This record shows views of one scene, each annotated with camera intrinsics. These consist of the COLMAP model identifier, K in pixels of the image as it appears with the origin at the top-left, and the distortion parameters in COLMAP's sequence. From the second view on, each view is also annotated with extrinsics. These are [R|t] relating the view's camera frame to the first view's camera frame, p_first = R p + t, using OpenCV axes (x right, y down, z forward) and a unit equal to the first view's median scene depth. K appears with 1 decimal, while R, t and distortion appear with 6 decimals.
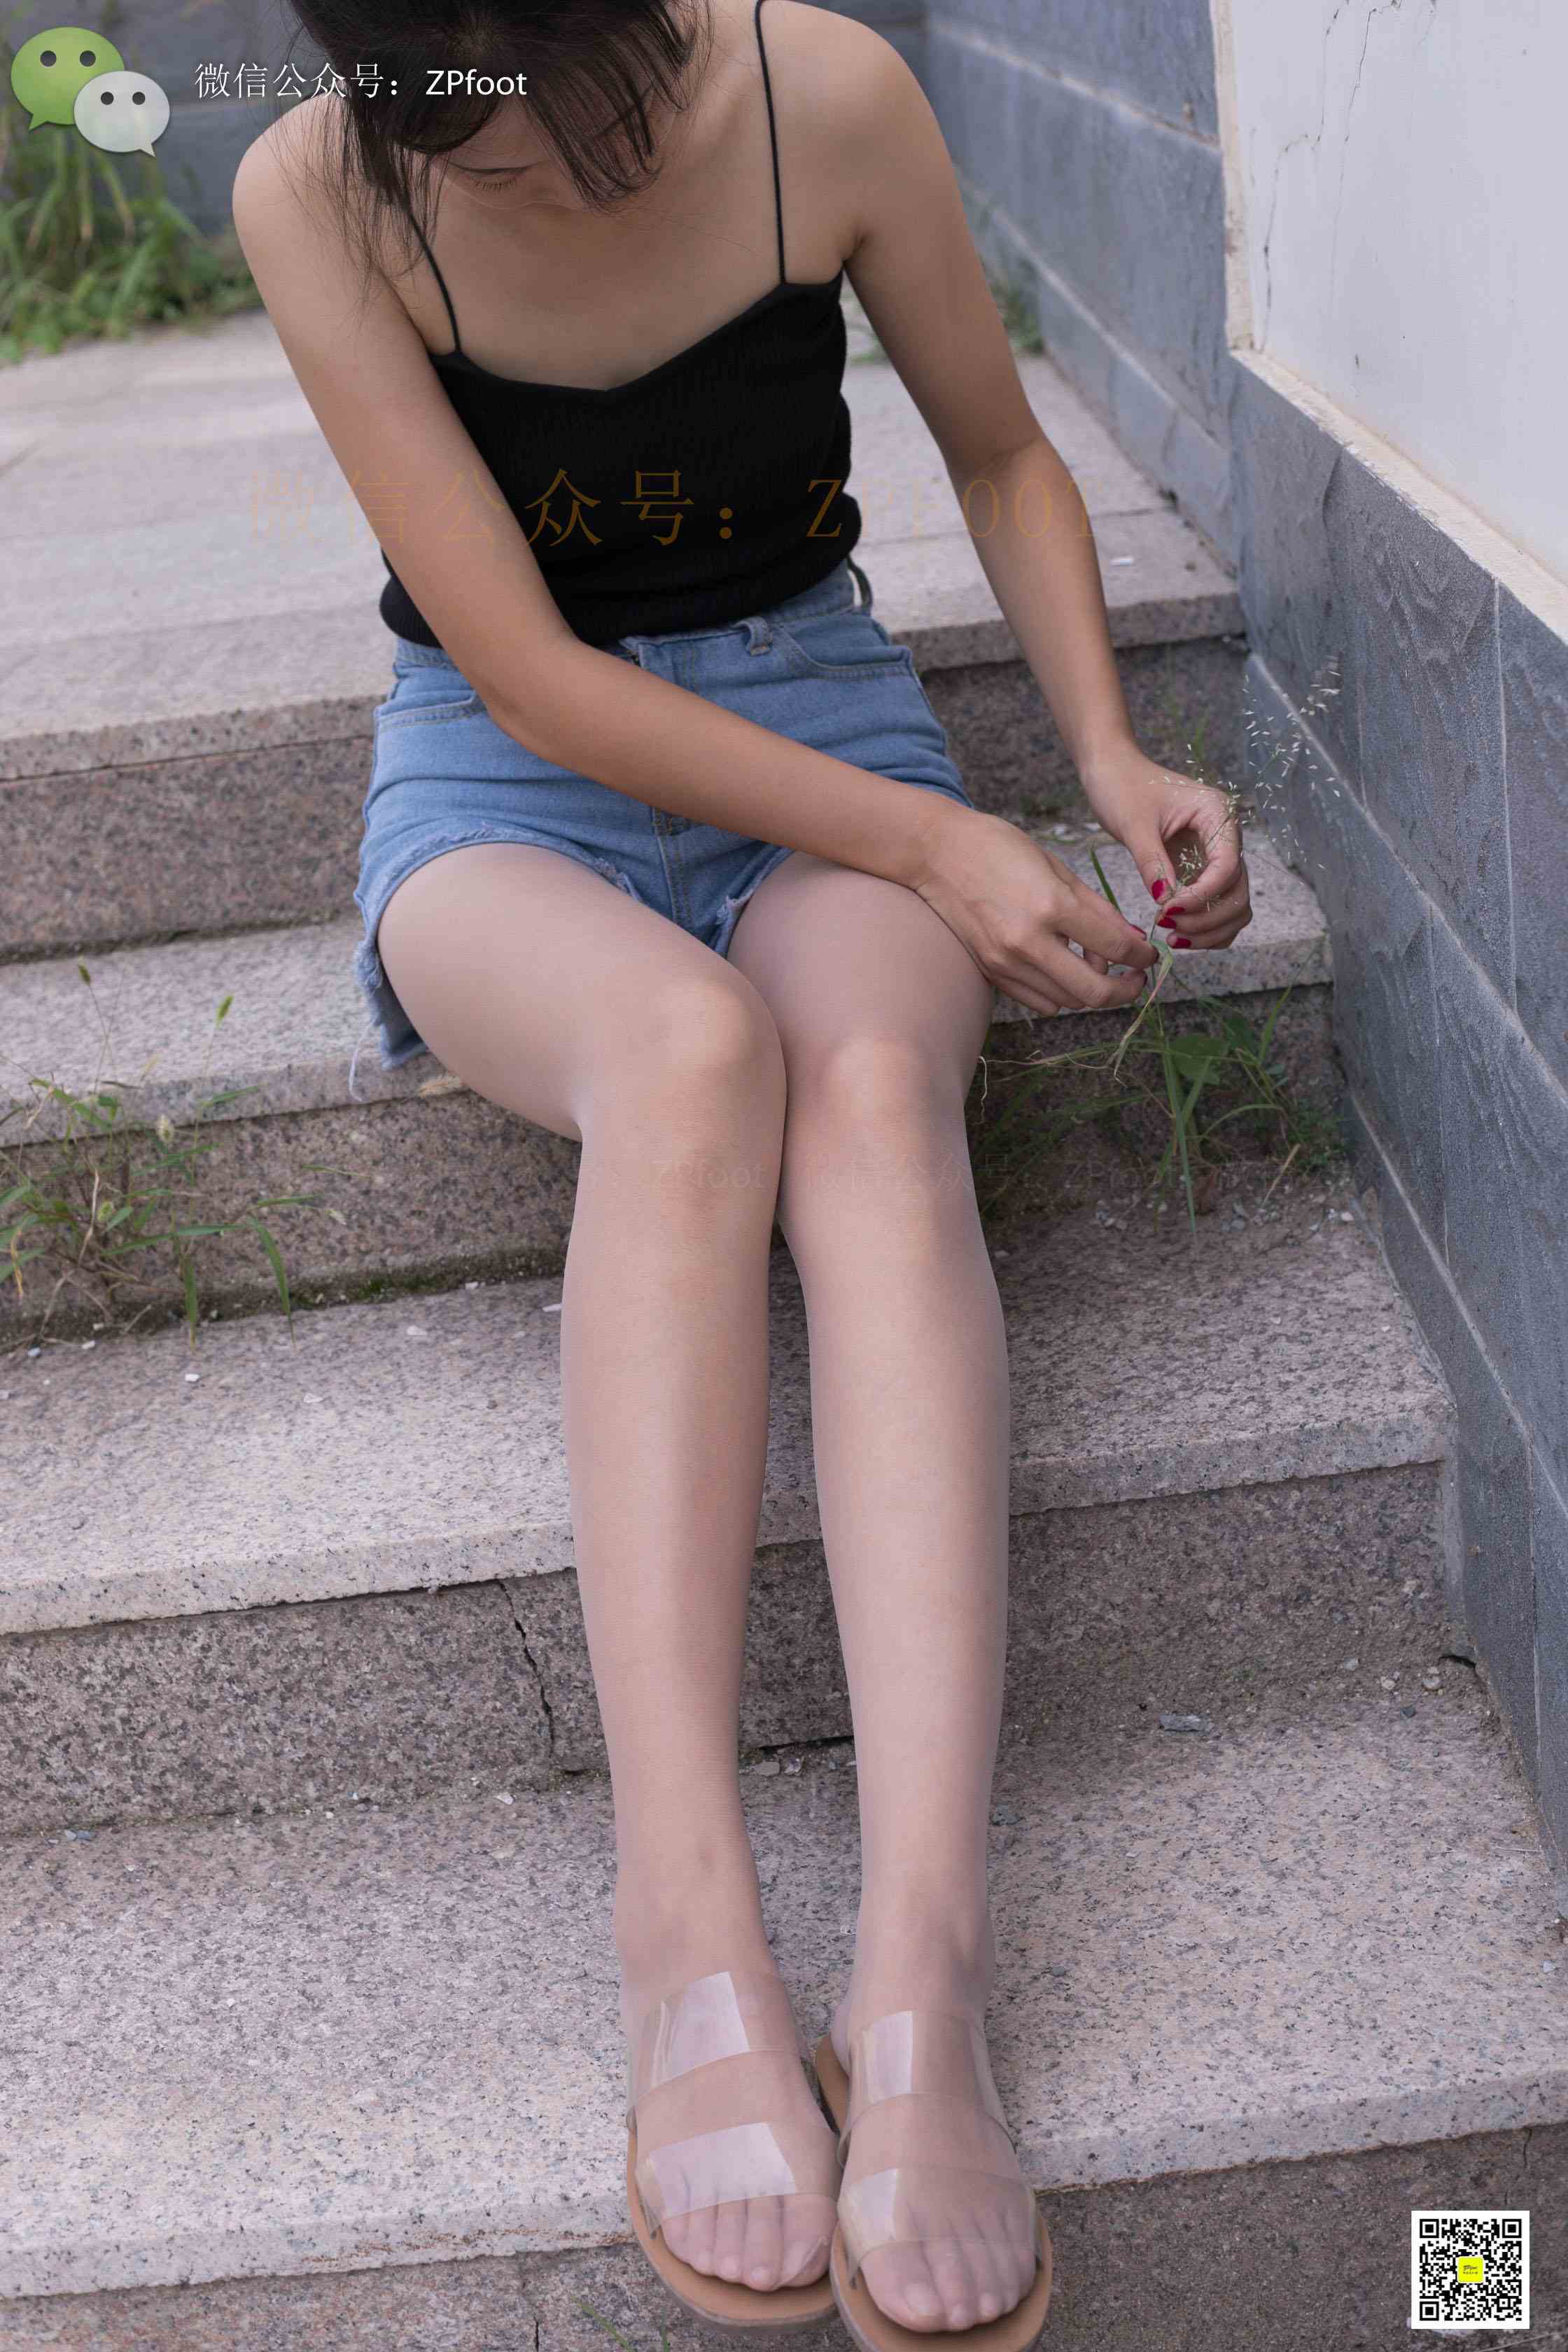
lens RADIAL K [[3460.7, 0, 778.4], [0, 3460.7, 1181.3], [0, 0, 1]] dist [-0.128918, 0.000000]
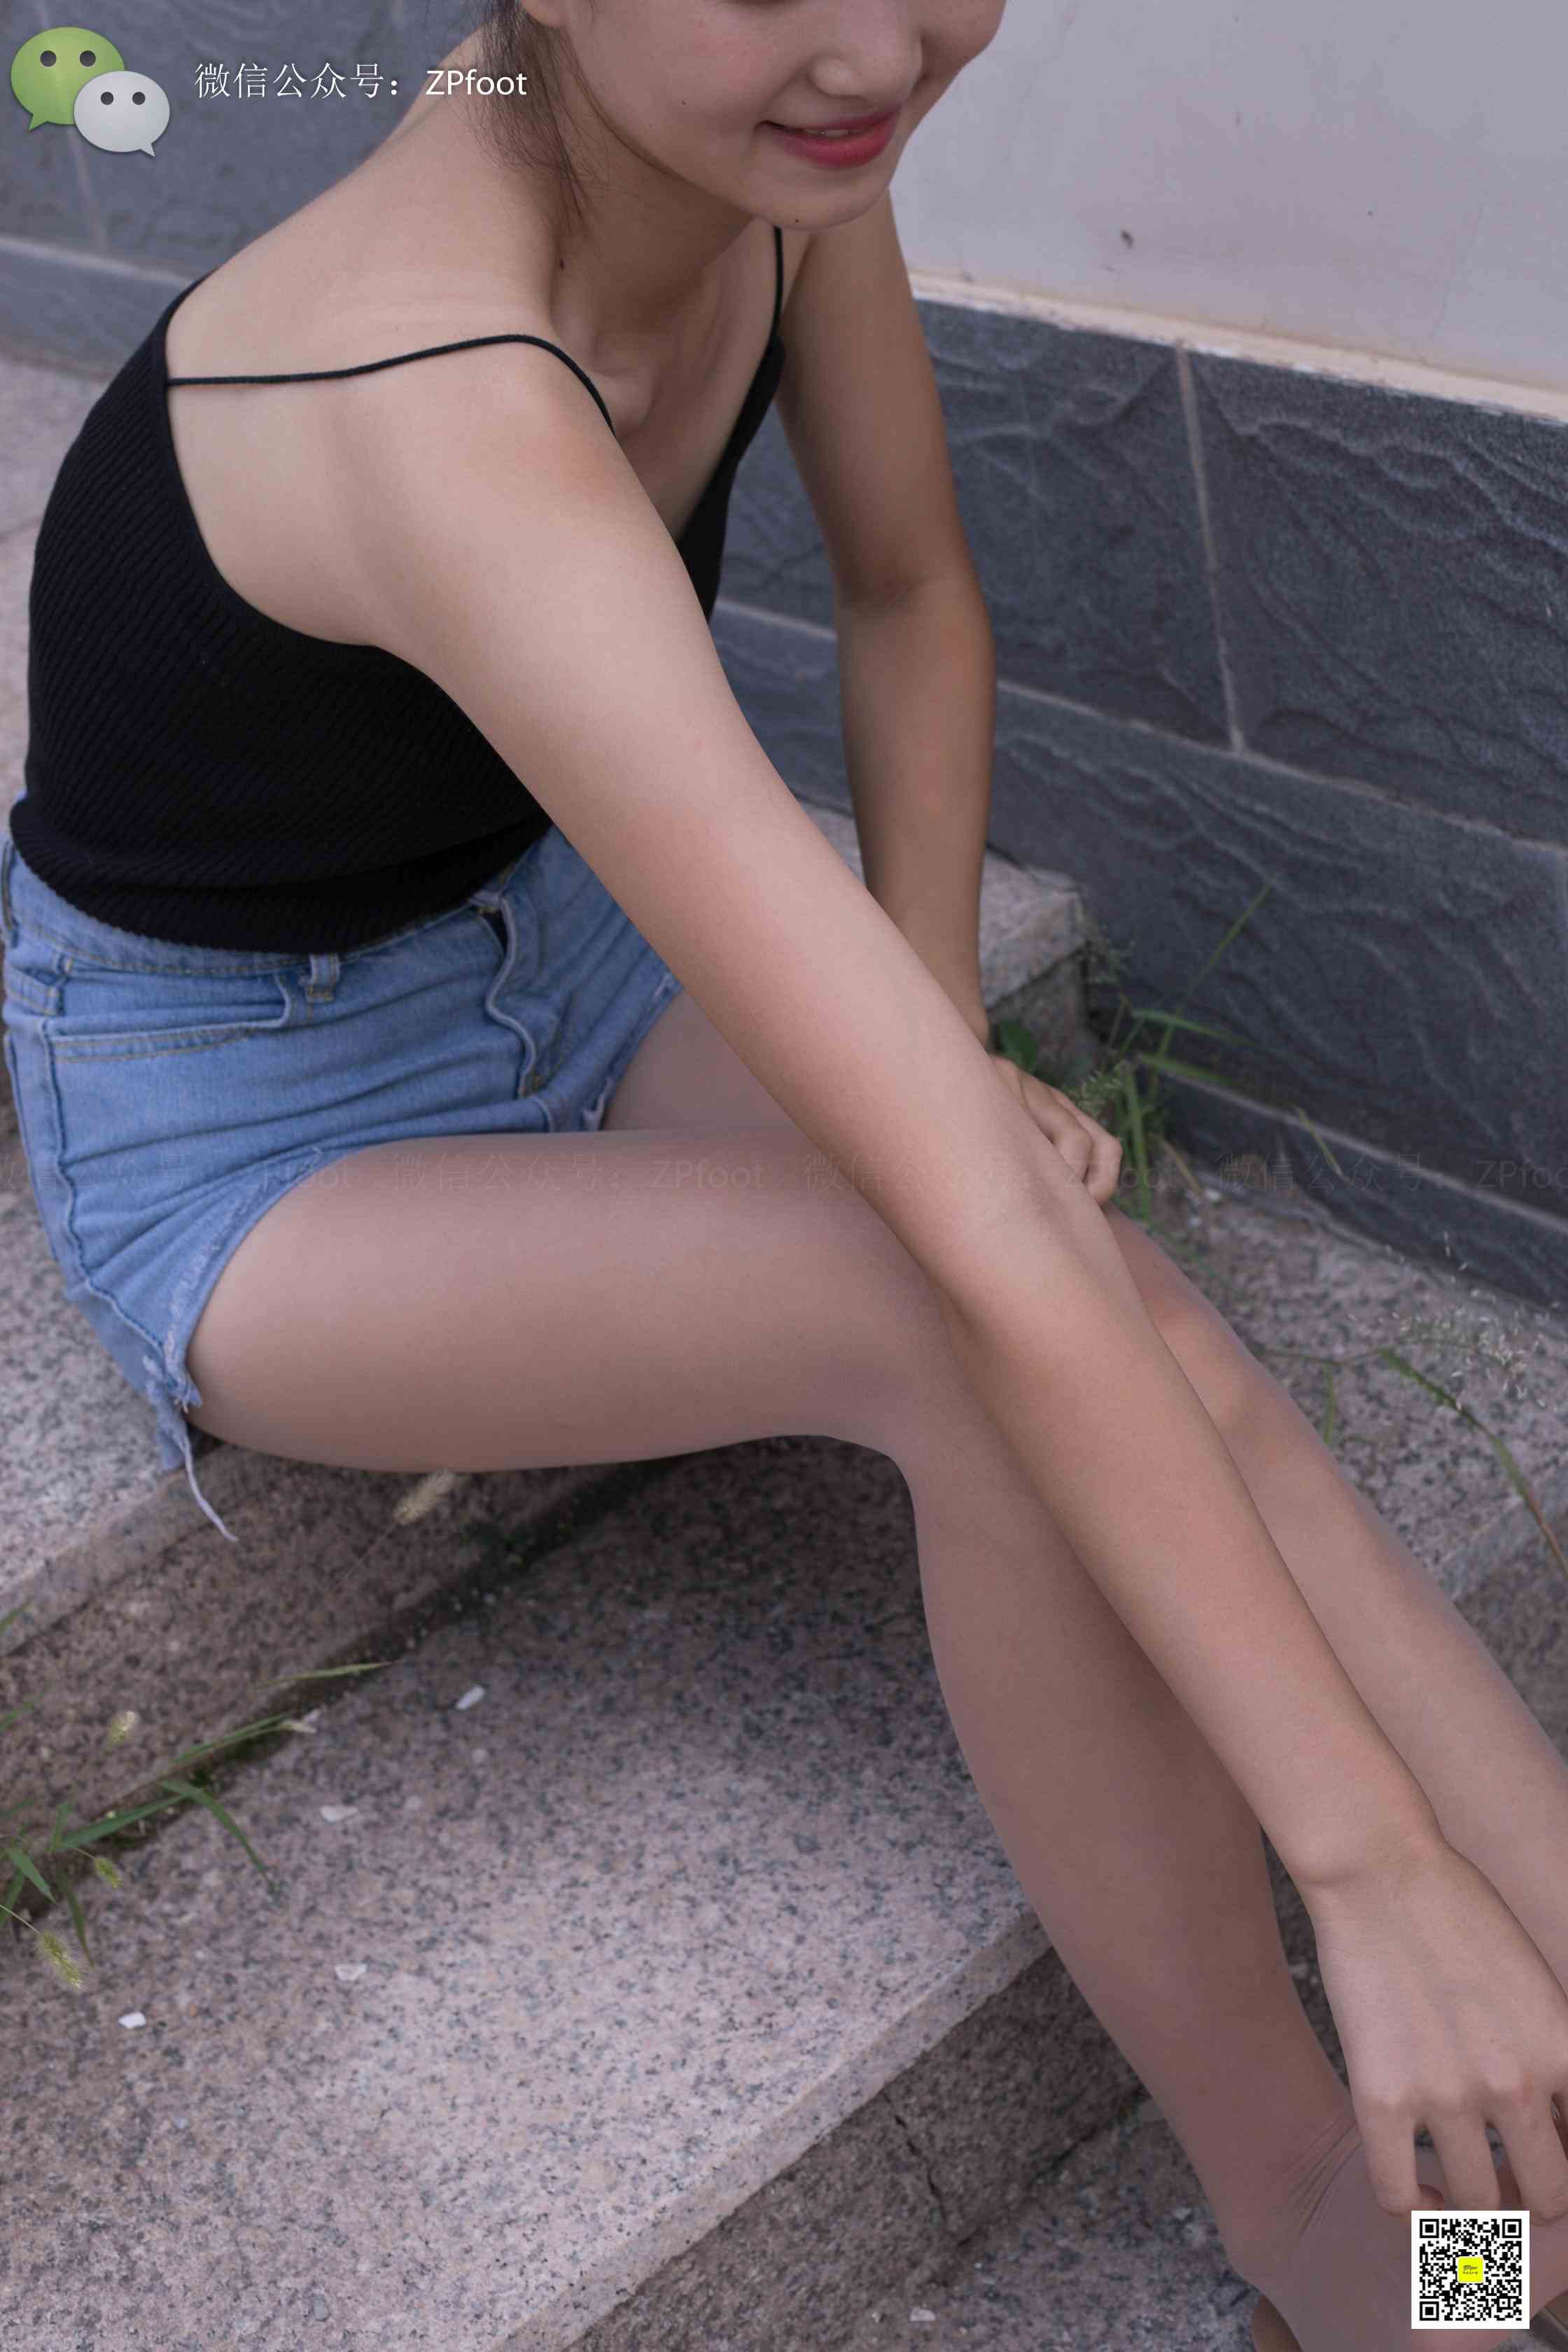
lens RADIAL K [[3460.7, 0, 769.7], [0, 3460.7, 1183.8], [0, 0, 1]] dist [-0.128918, 0.000000]
pose [[0.764096, -0.378561, 0.522349, -0.414816], [0.317100, 0.925546, 0.206913, -0.230439], [-0.561787, 0.007535, 0.827248, 0.379199]]
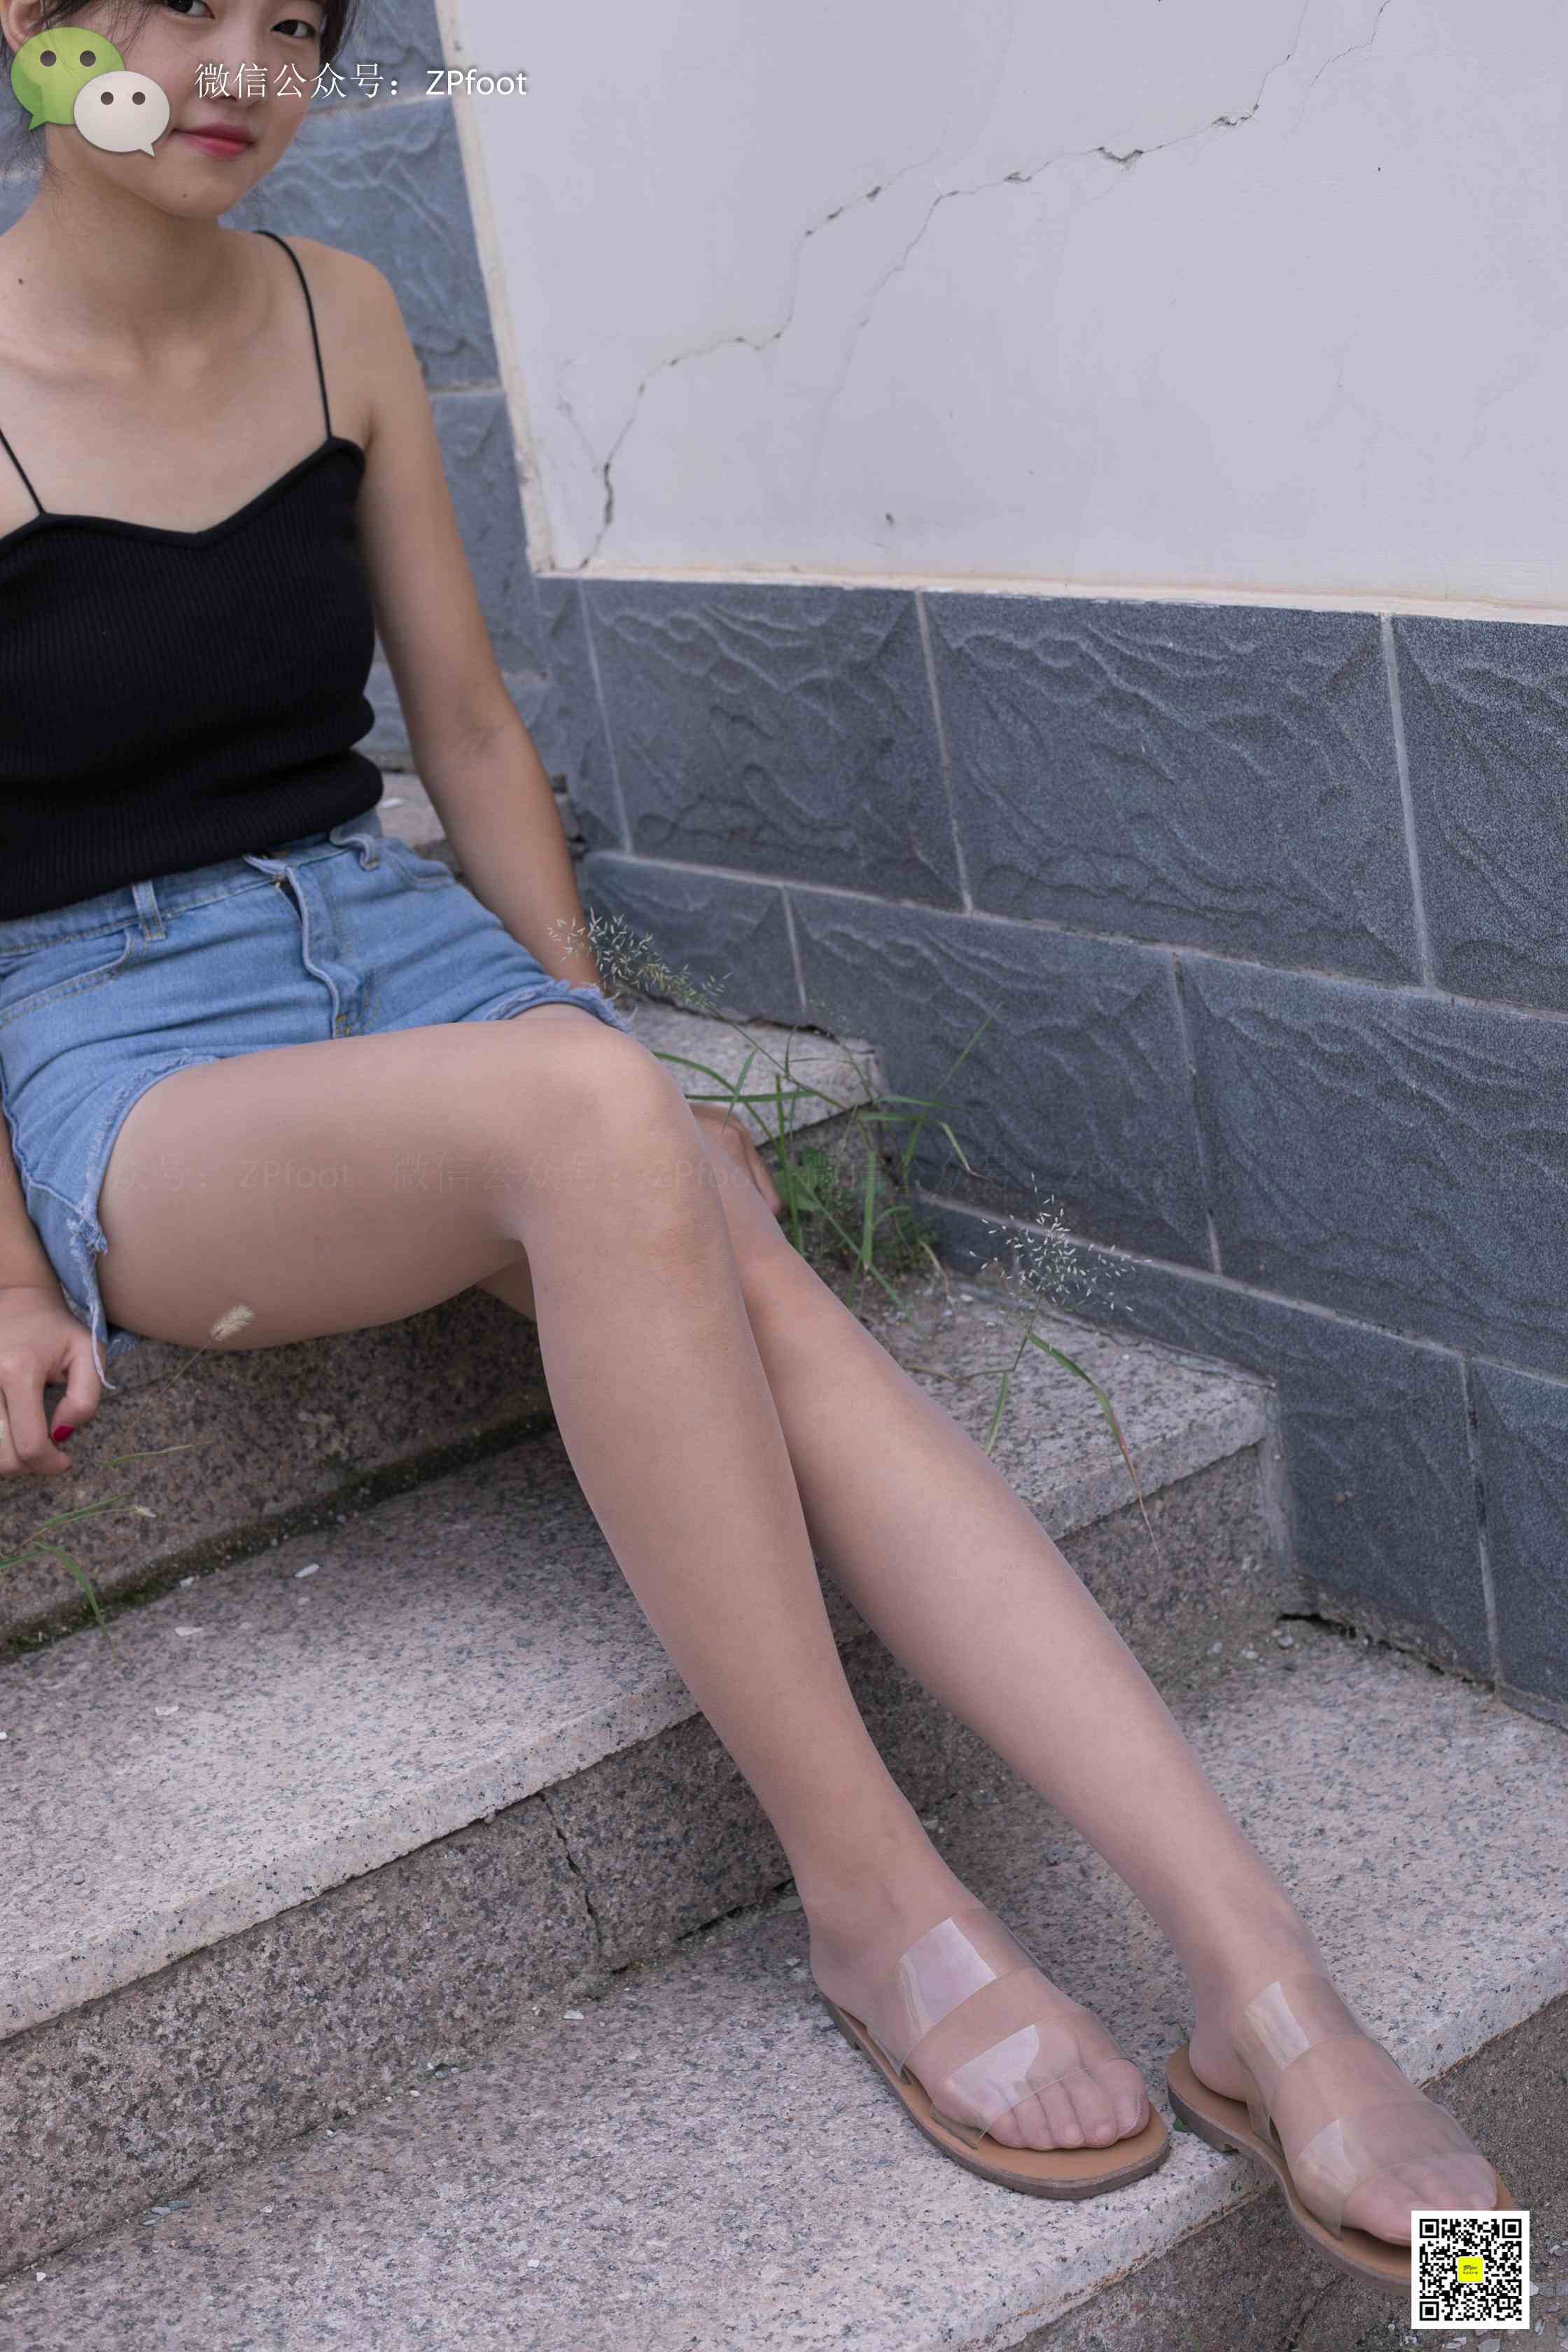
lens RADIAL K [[3460.7, 0, 773.2], [0, 3460.7, 1177.5], [0, 0, 1]] dist [-0.128918, 0.000000]
pose [[0.833138, -0.197140, 0.516736, -0.491025], [0.257823, 0.965023, -0.047524, 0.010762], [-0.489293, 0.172820, 0.854825, 0.099154]]
